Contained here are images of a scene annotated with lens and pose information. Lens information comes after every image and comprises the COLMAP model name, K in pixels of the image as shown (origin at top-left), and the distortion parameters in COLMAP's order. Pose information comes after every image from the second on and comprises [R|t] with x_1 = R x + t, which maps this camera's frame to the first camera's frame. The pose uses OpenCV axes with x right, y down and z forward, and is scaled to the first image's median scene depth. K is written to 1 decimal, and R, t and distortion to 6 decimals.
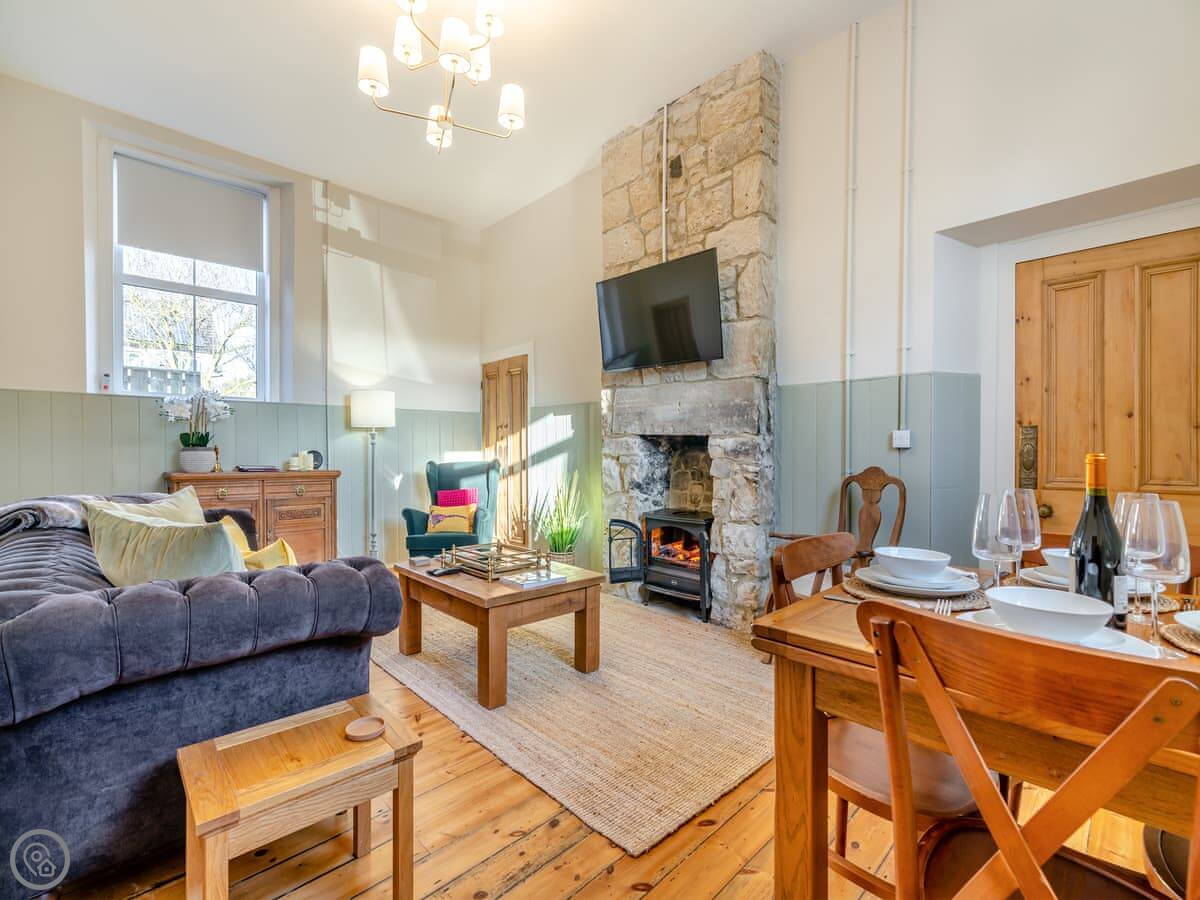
lens RADIAL K [[539.0, 0, 596.3], [0, 539.0, 451.2], [0, 0, 1]] dist [0.005639, 0.000307]
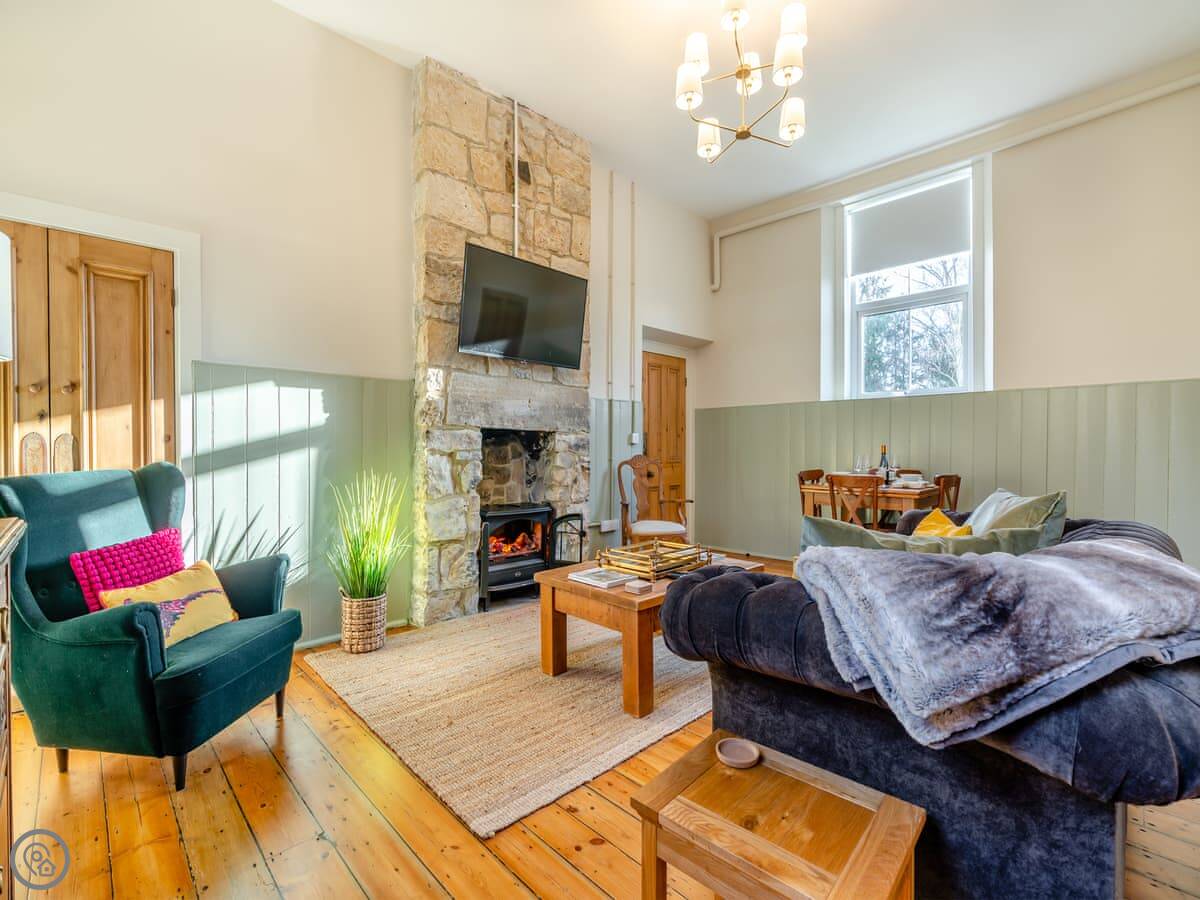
lens RADIAL K [[539.0, 0, 599.9], [0, 539.0, 449.9], [0, 0, 1]] dist [0.005639, 0.000307]
pose [[-0.002277, -0.006009, 0.999979, -0.804505], [0.004506, 0.999972, 0.006020, 0.002256], [-0.999987, 0.004520, -0.002250, 0.776254]]
